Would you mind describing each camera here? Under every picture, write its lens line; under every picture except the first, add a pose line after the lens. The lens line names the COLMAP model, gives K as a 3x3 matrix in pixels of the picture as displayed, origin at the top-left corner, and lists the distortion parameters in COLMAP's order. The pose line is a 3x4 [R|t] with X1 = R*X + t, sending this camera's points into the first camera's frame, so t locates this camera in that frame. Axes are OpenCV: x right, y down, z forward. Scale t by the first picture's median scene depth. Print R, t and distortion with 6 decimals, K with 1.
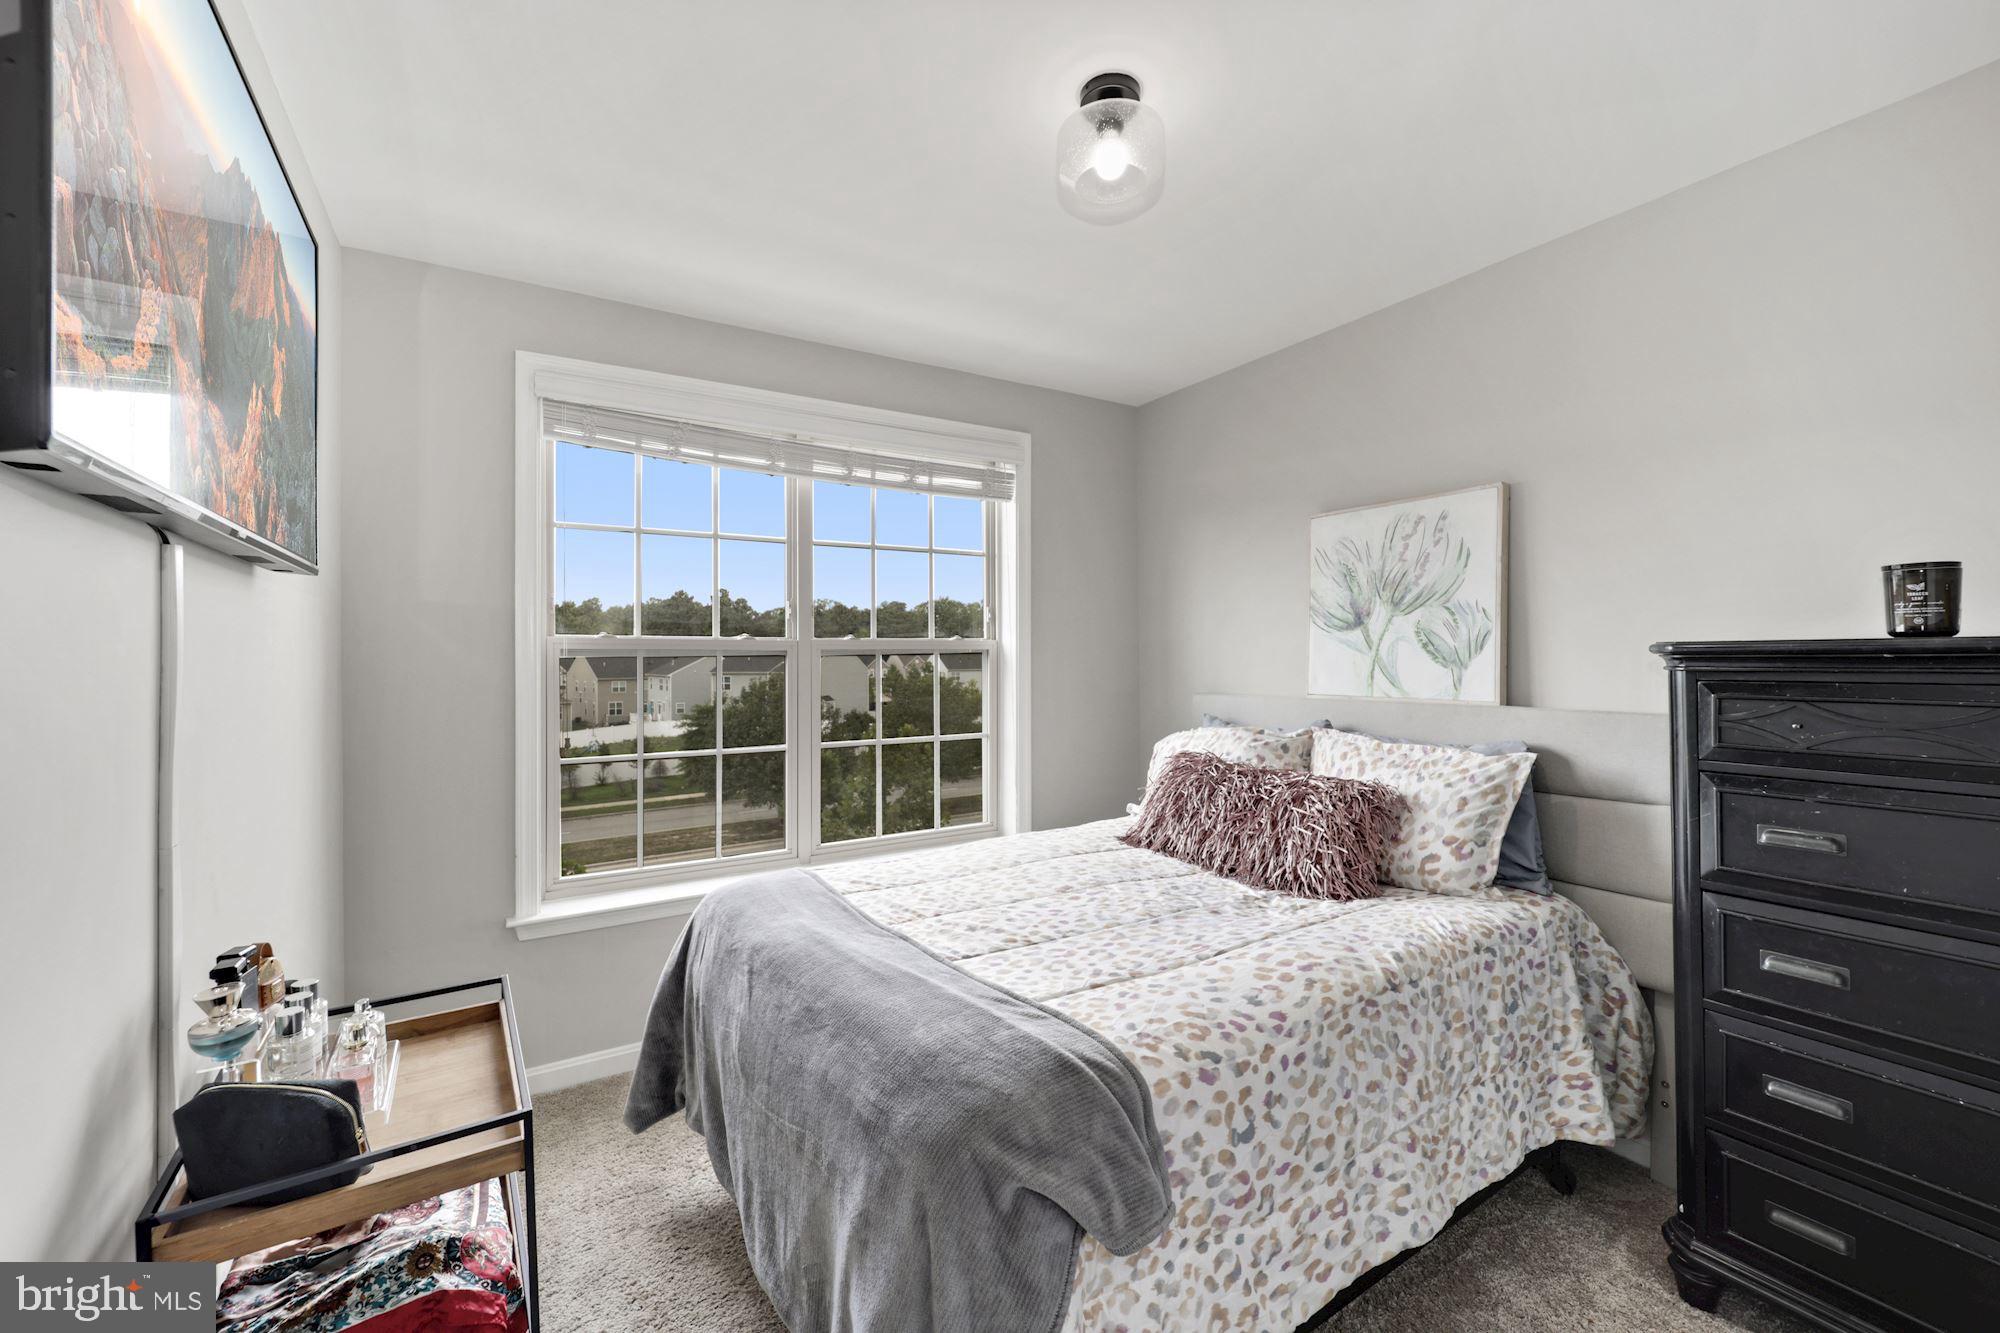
lens RADIAL K [[808.4, 0, 998.8], [0, 808.4, 656.7], [0, 0, 1]] dist [-0.001056, -0.000156]
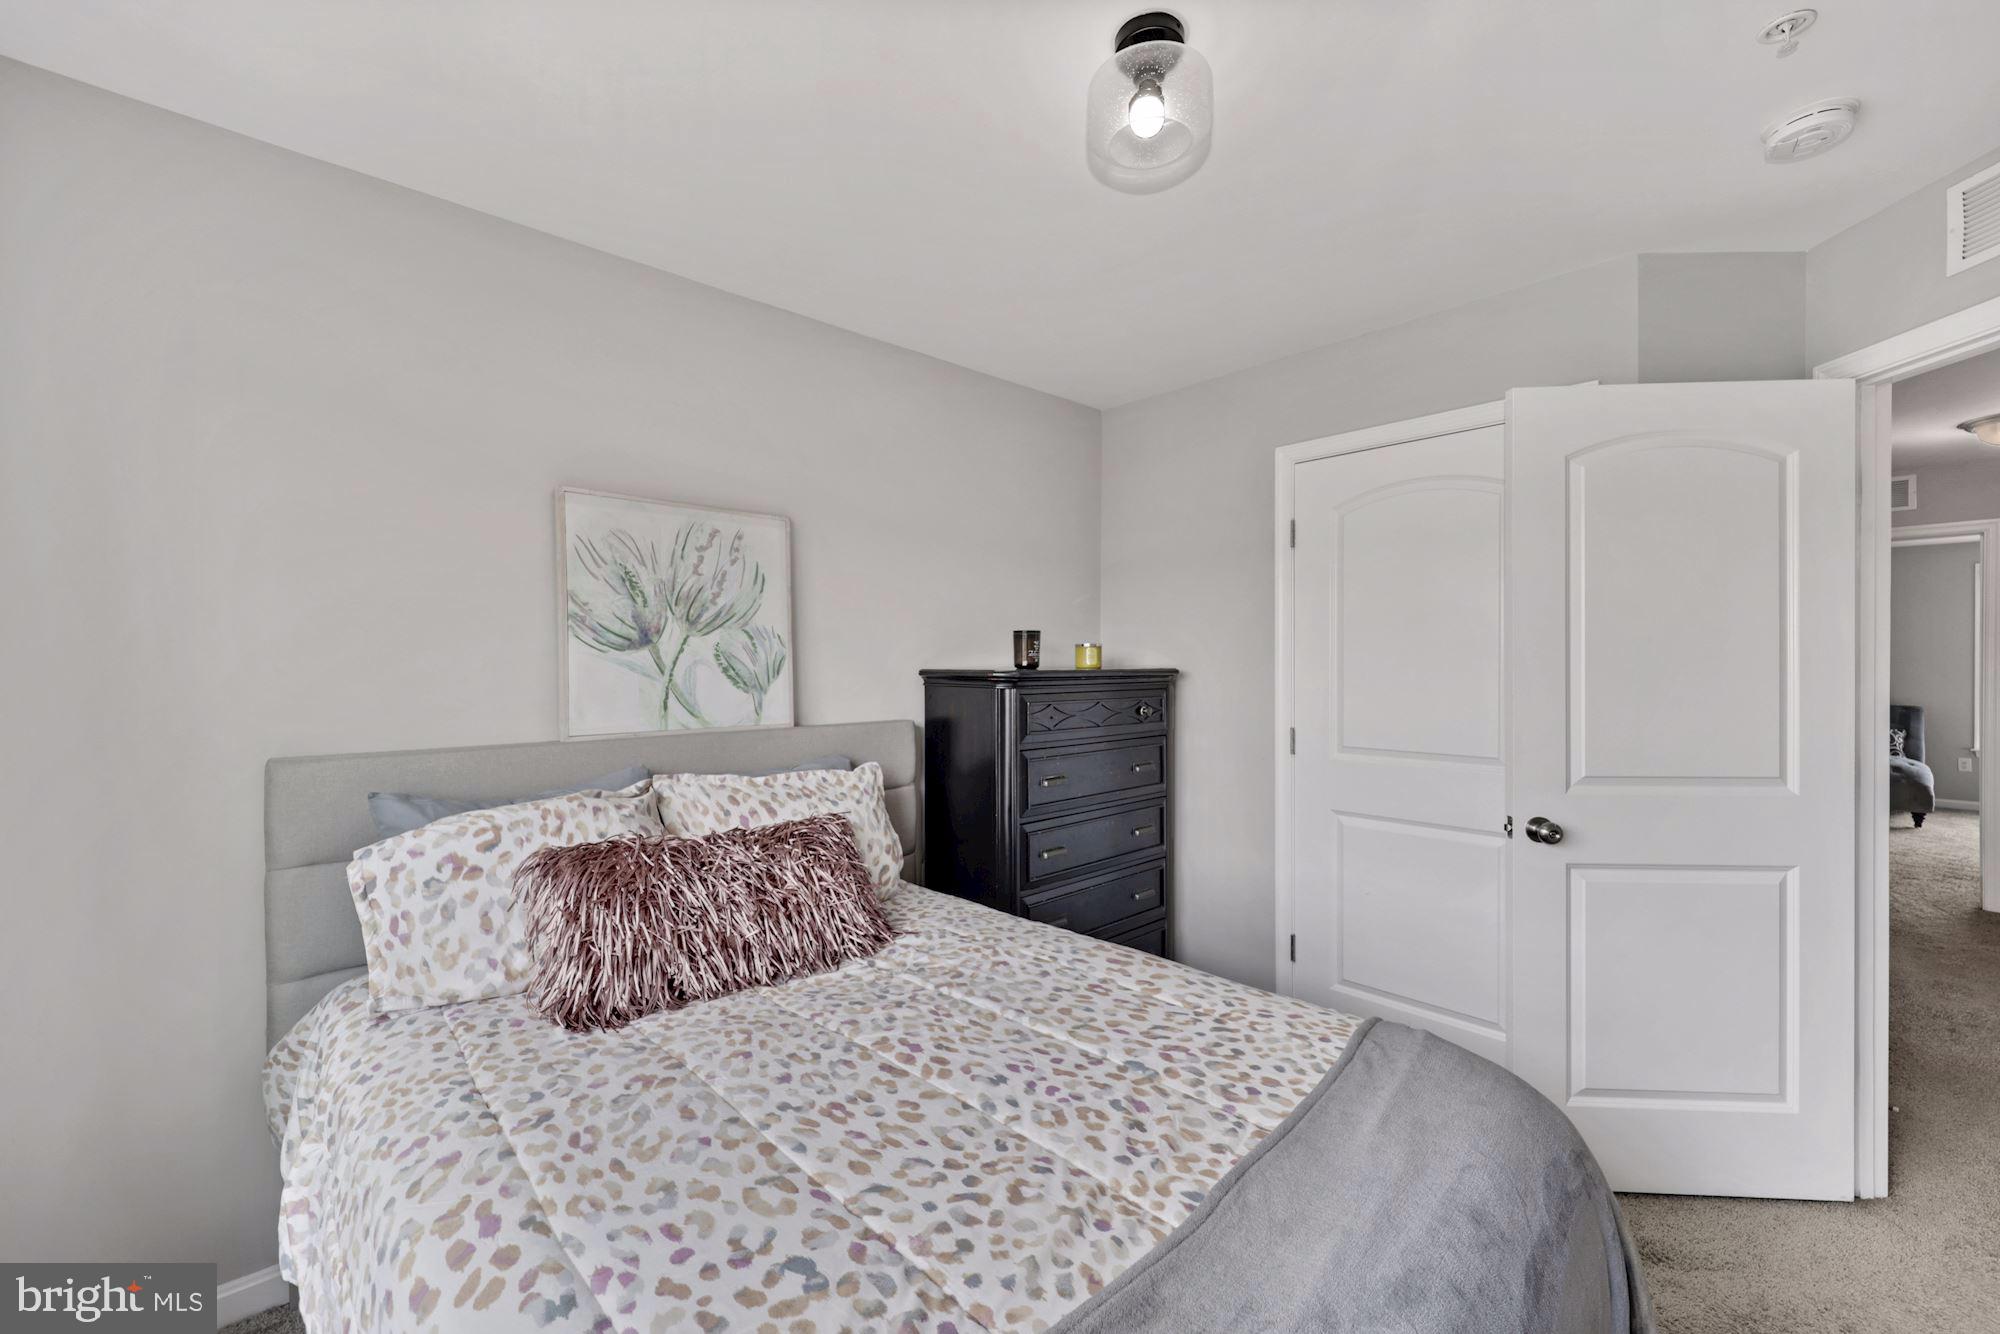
lens RADIAL K [[802.1, 0, 1002.0], [0, 802.1, 671.2], [0, 0, 1]] dist [-0.001543, -0.000117]
pose [[-0.192027, -0.002701, 0.981386, -0.443101], [0.003856, 0.999986, 0.003506, -0.014389], [-0.981382, 0.004458, -0.192014, 0.864035]]
